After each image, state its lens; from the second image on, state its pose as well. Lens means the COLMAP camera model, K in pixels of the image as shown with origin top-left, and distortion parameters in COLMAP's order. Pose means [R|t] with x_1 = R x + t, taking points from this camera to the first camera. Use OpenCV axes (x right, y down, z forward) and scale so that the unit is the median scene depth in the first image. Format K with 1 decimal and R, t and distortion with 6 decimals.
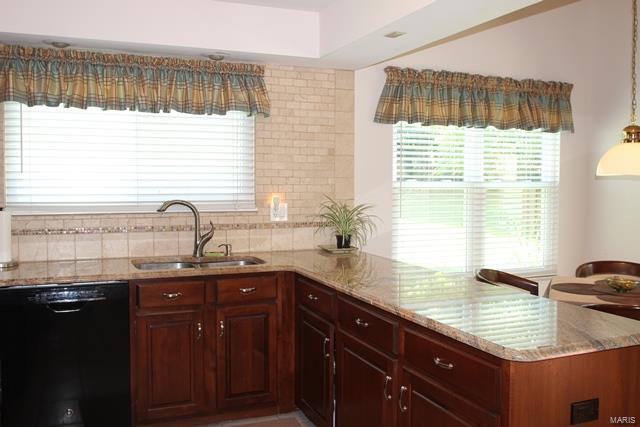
lens RADIAL K [[592.6, 0, 323.6], [0, 592.6, 201.5], [0, 0, 1]] dist [-0.066076, 0.000000]
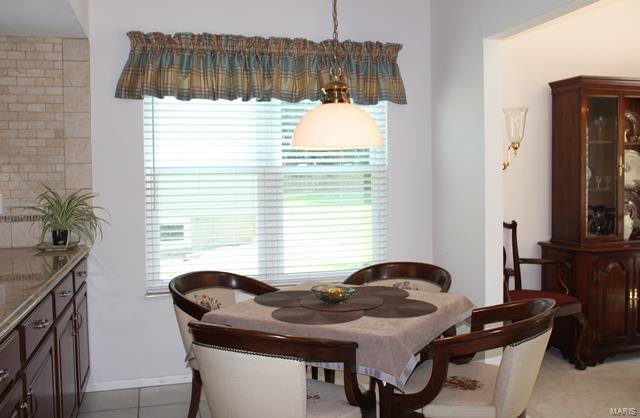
lens RADIAL K [[598.9, 0, 311.0], [0, 598.9, 195.0], [0, 0, 1]] dist [-0.051215, 0.000000]
pose [[0.991232, -0.004876, -0.132042, 0.462065], [0.006645, 0.999894, 0.012961, -0.003152], [0.131964, -0.013725, 0.991159, 0.179655]]
